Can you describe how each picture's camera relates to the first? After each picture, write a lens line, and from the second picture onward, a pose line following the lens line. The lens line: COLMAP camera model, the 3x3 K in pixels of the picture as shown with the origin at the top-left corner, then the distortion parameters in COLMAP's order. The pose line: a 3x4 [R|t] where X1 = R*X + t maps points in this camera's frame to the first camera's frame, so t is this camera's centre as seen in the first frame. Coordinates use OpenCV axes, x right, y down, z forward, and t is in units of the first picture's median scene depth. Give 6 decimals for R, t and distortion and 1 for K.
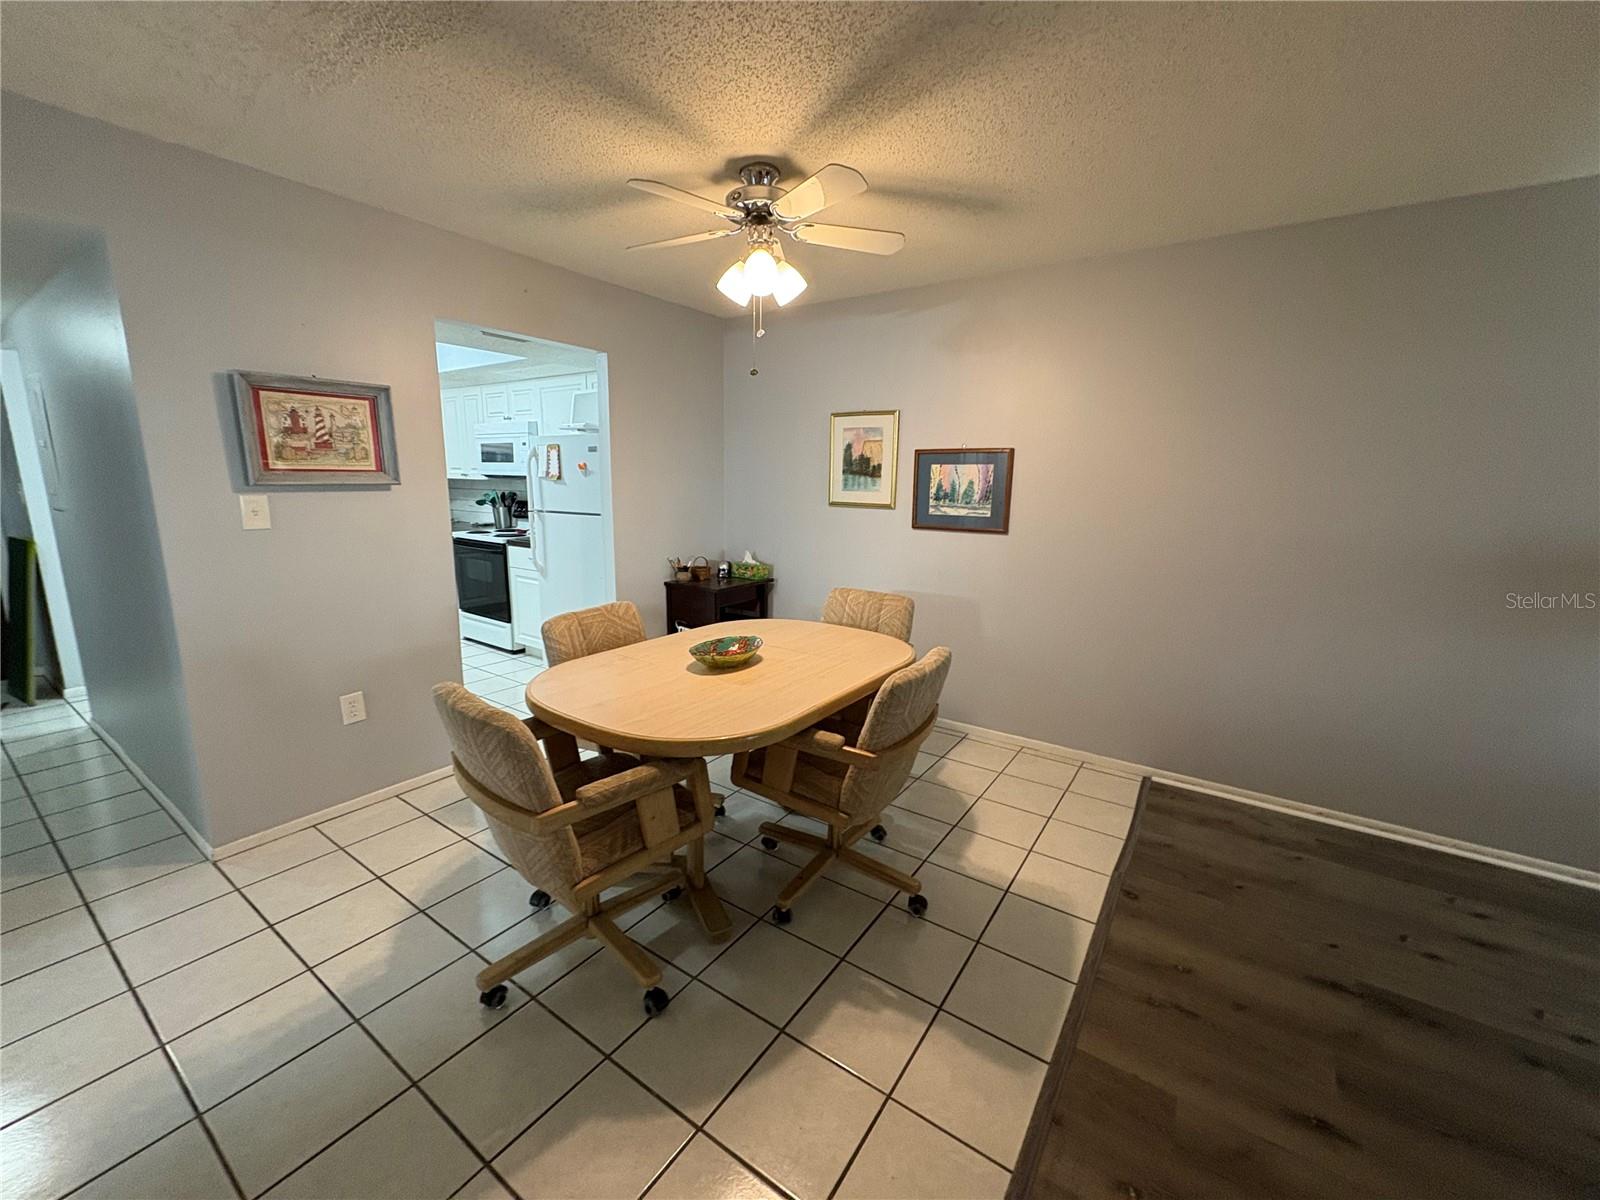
lens RADIAL K [[635.0, 0, 799.0], [0, 635.0, 599.6], [0, 0, 1]] dist [-0.003142, 0.000507]
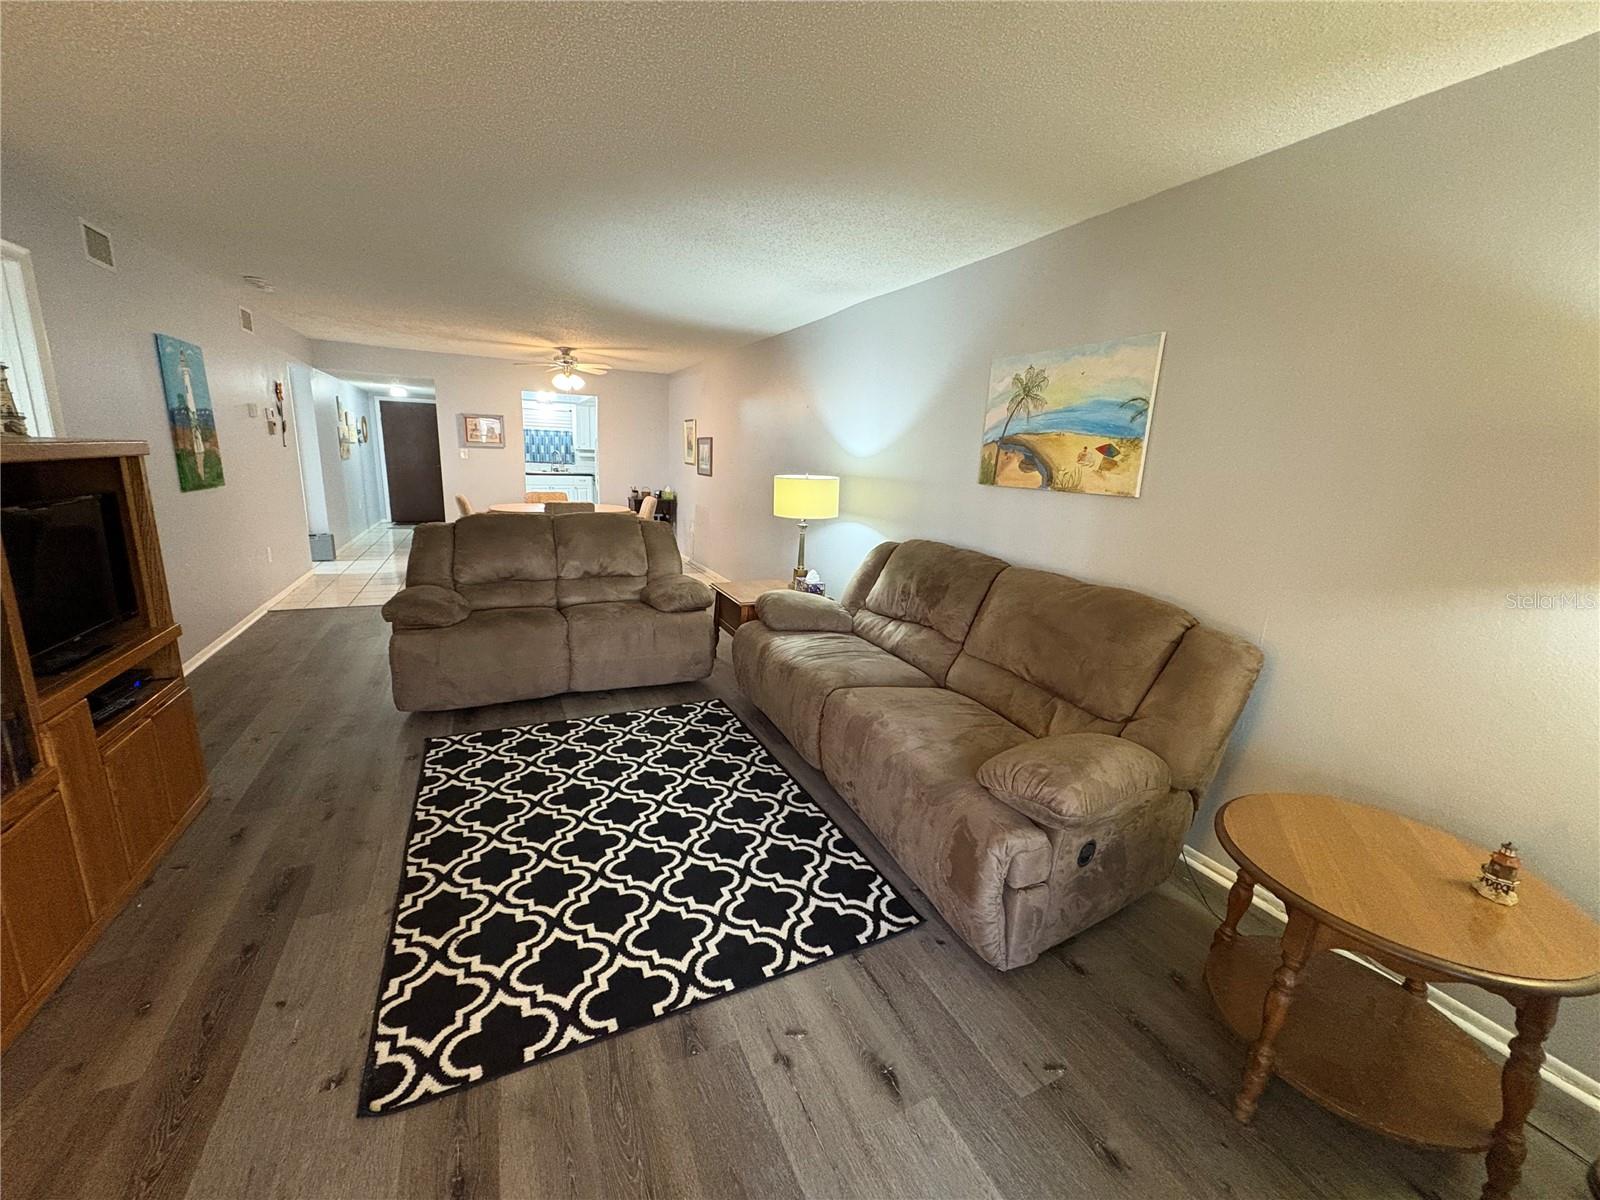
lens RADIAL K [[635.0, 0, 800.6], [0, 635.0, 600.0], [0, 0, 1]] dist [-0.003142, 0.000507]
pose [[0.866514, 0.132597, -0.481219, 1.616598], [-0.123819, 0.991038, 0.050118, 0.163154], [0.483552, 0.016157, 0.875167, -0.725160]]
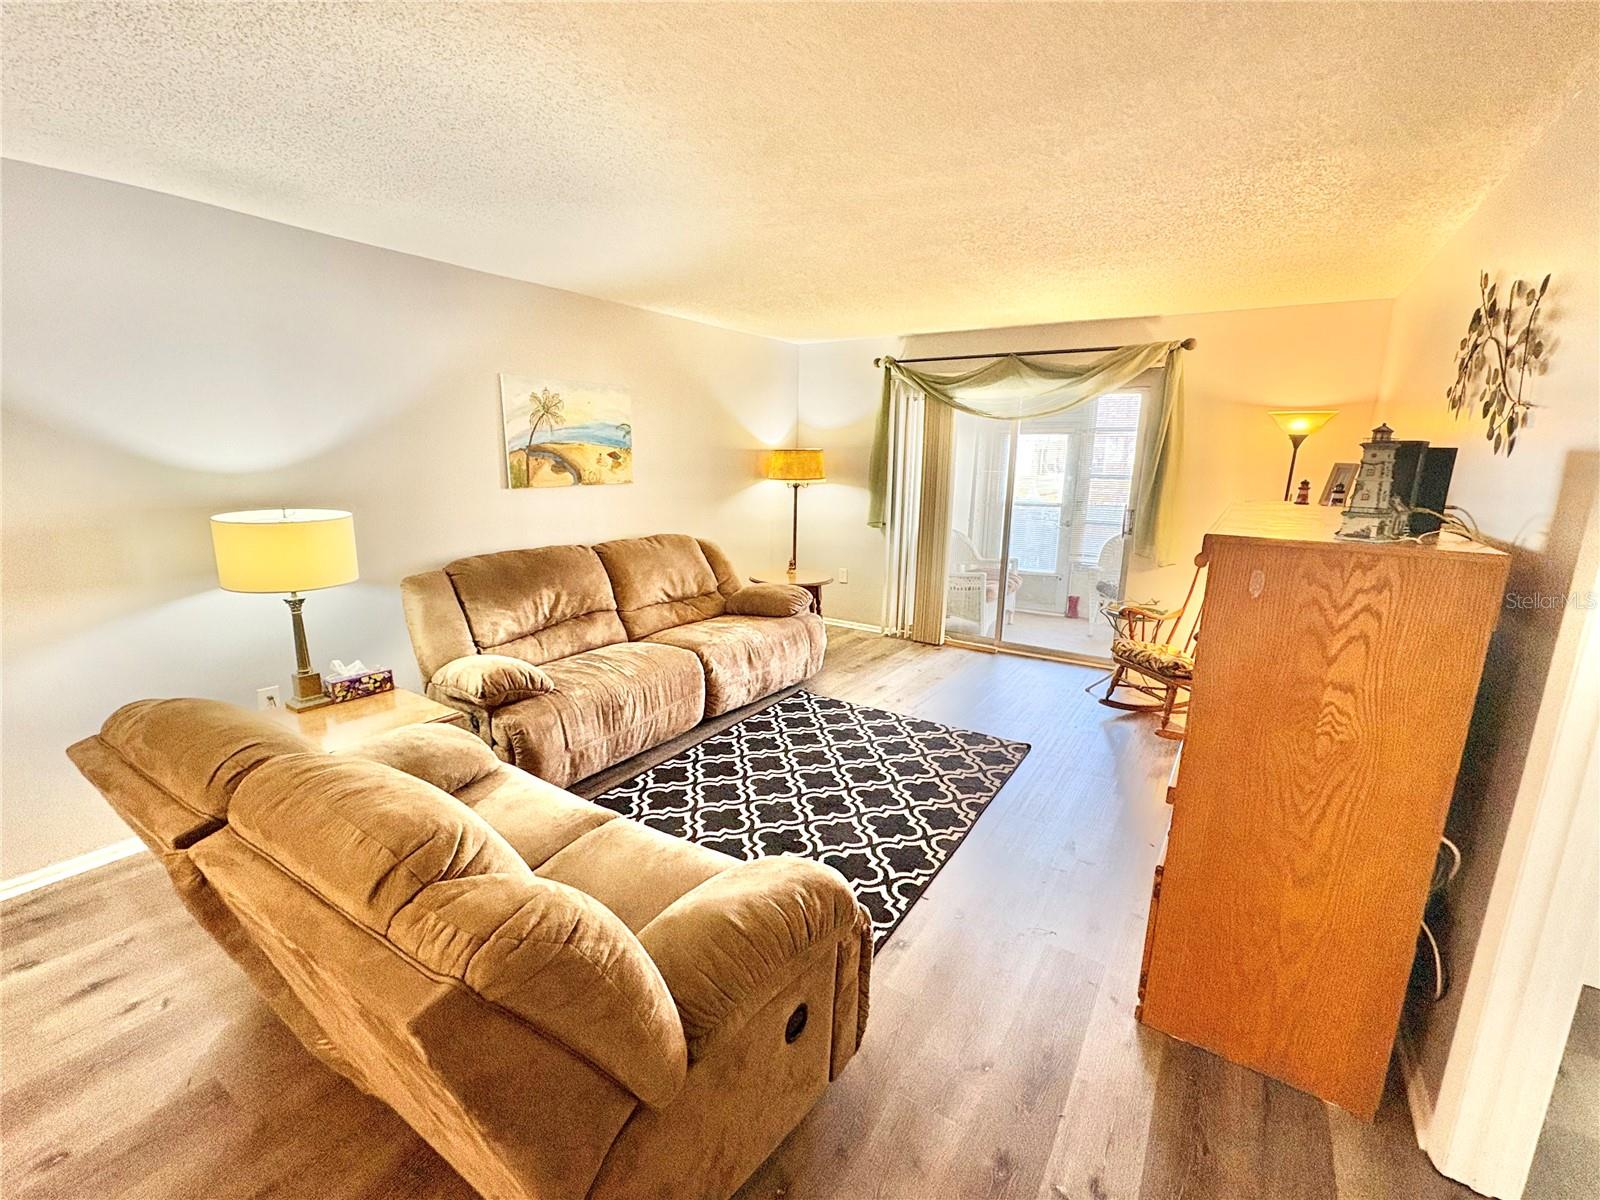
lens RADIAL K [[688.0, 0, 799.8], [0, 688.0, 600.7], [0, 0, 1]] dist [-0.000420, 0.000902]
pose [[-0.025839, -0.232102, 0.972348, 0.259570], [0.175574, 0.956500, 0.232985, 0.003558], [-0.984127, 0.176739, 0.016037, -0.214971]]
